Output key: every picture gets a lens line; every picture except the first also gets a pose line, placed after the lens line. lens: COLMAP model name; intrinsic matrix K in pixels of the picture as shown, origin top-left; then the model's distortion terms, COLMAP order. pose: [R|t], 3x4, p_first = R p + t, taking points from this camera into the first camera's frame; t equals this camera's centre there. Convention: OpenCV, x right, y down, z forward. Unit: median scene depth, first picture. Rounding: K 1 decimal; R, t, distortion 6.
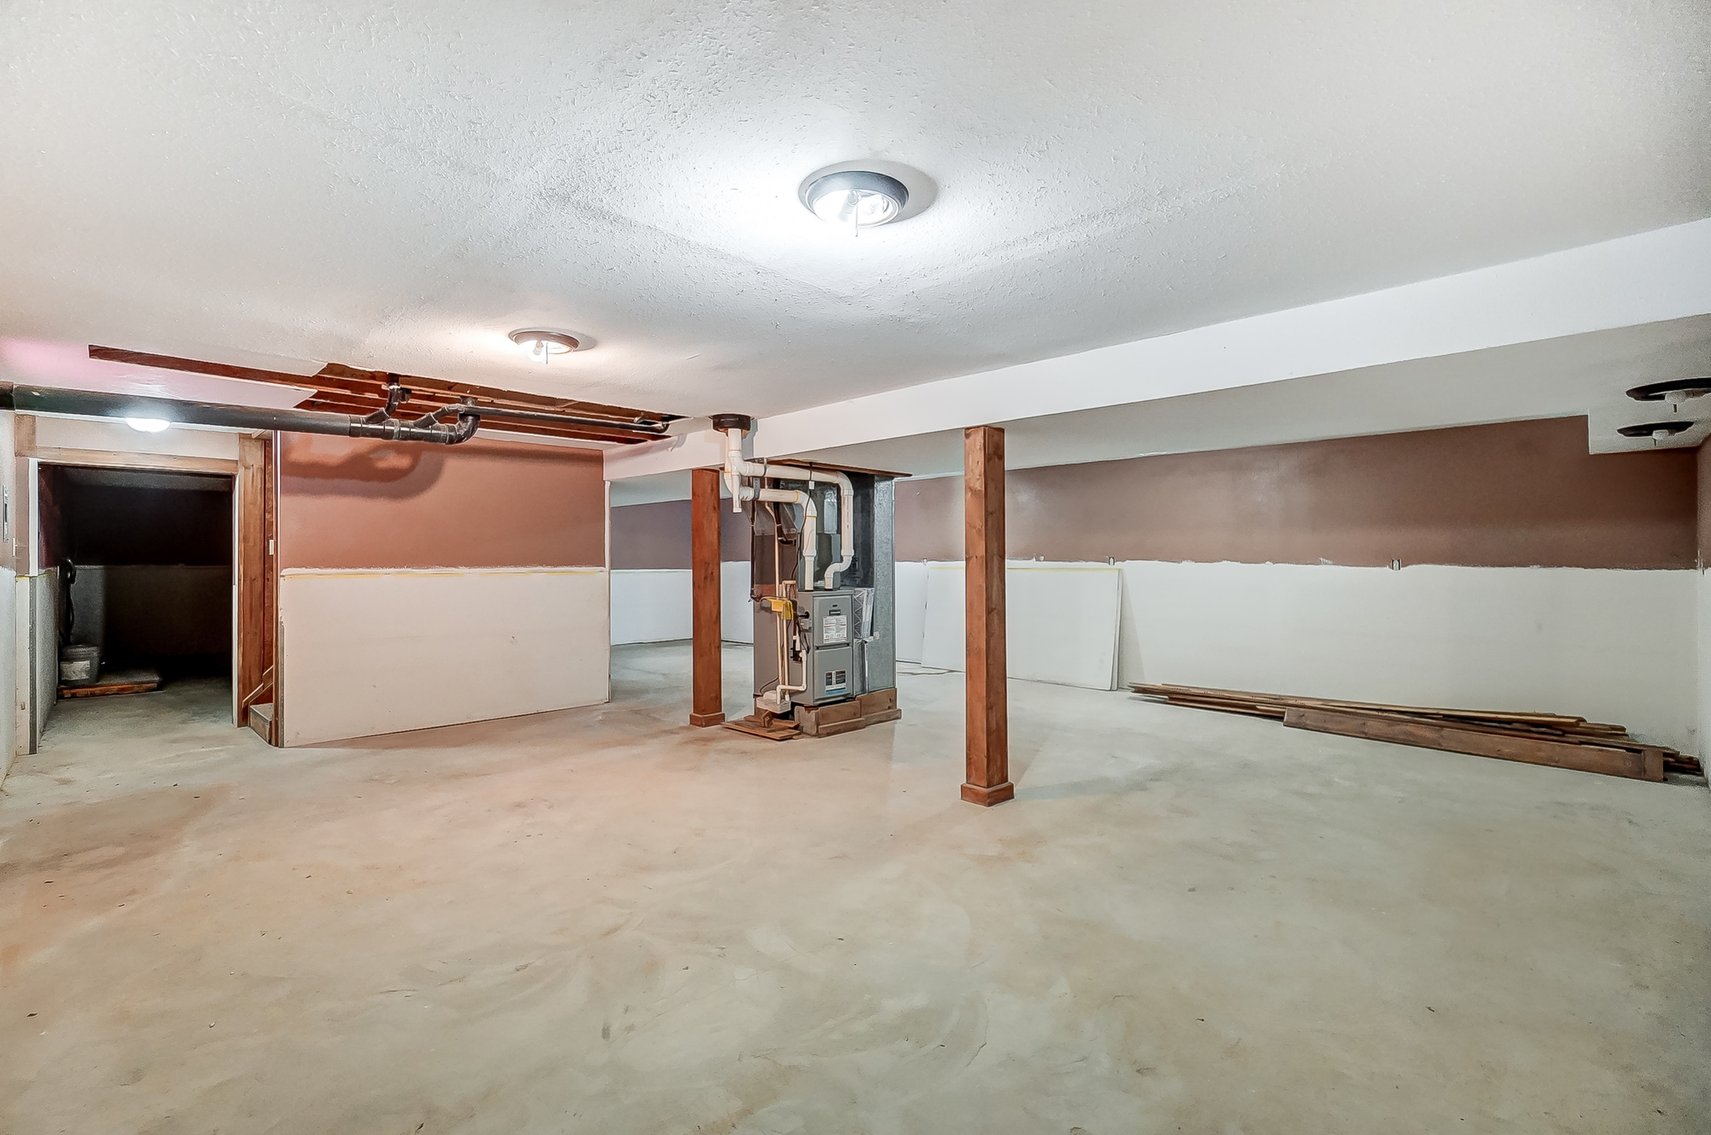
lens RADIAL K [[765.4, 0, 845.6], [0, 765.4, 562.3], [0, 0, 1]] dist [-0.027919, 0.013452]
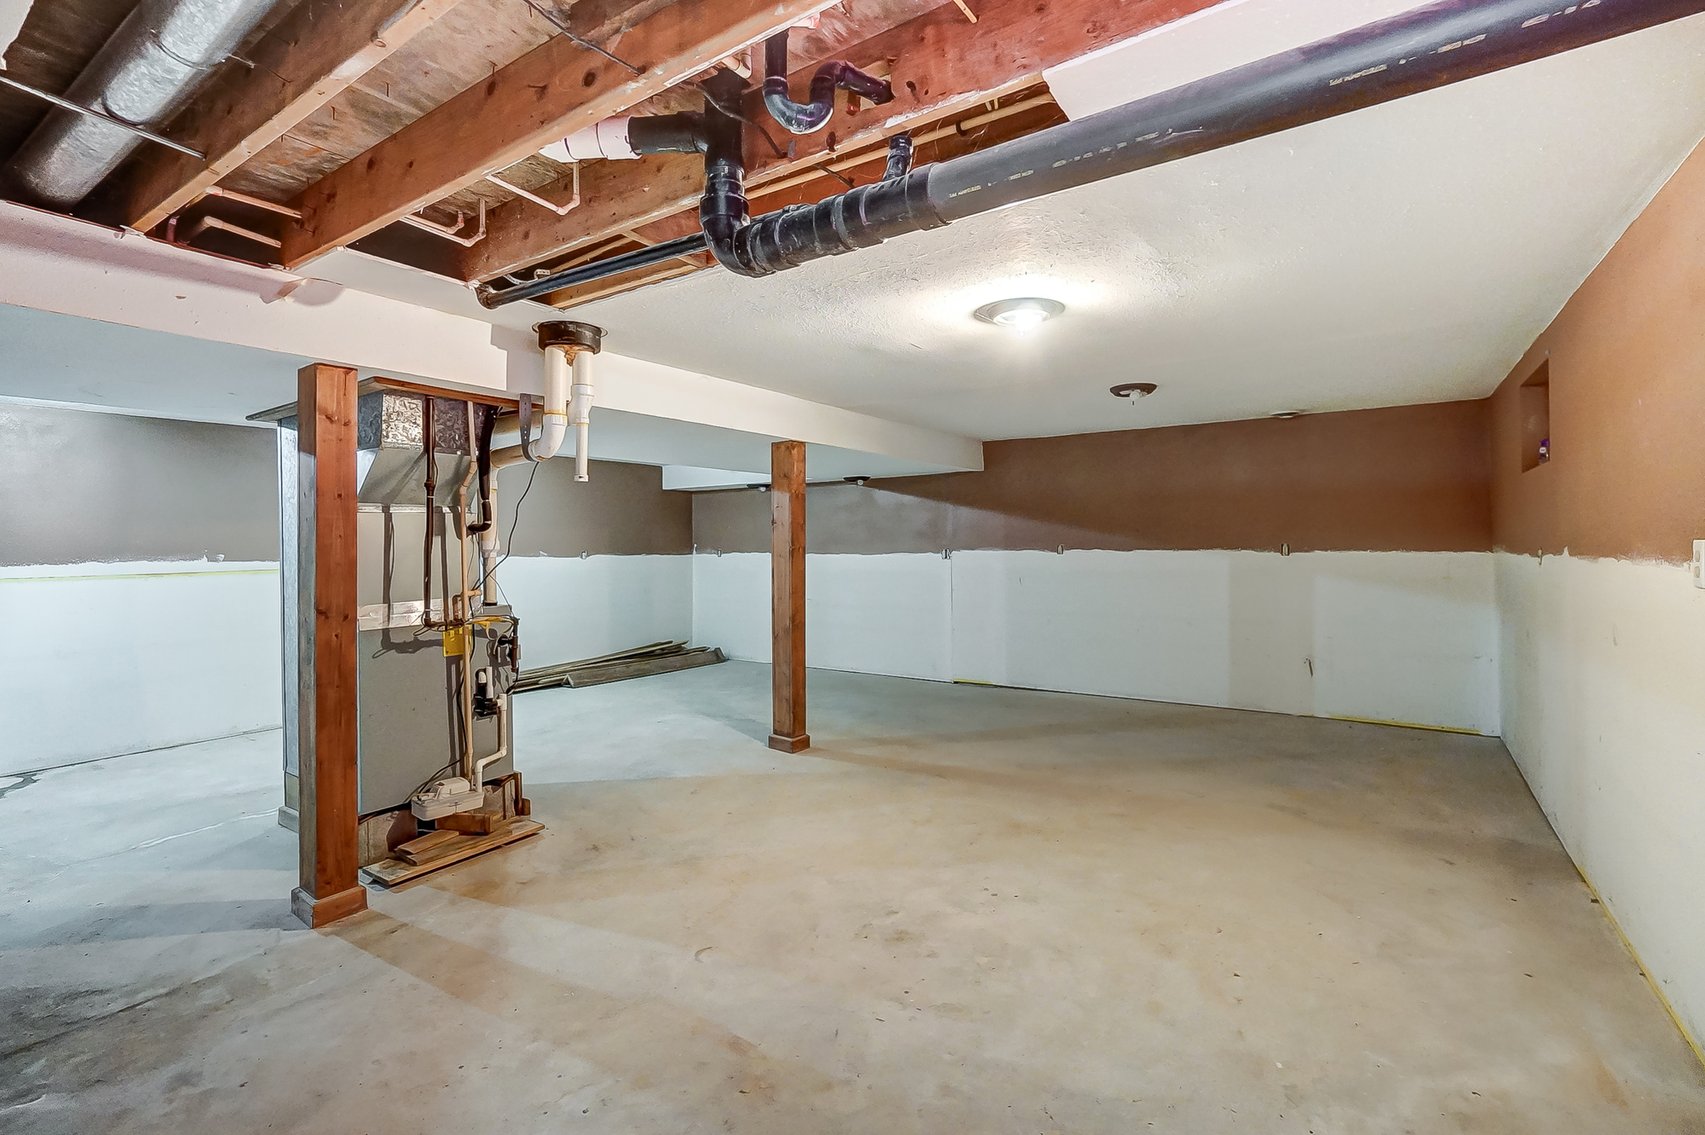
lens RADIAL K [[762.7, 0, 842.6], [0, 762.7, 562.3], [0, 0, 1]] dist [-0.027919, 0.013452]
pose [[-0.184418, -0.020770, 0.982628, -1.090892], [0.011987, 0.999655, 0.023379, -0.014932], [-0.982775, 0.016091, -0.184105, 1.209535]]
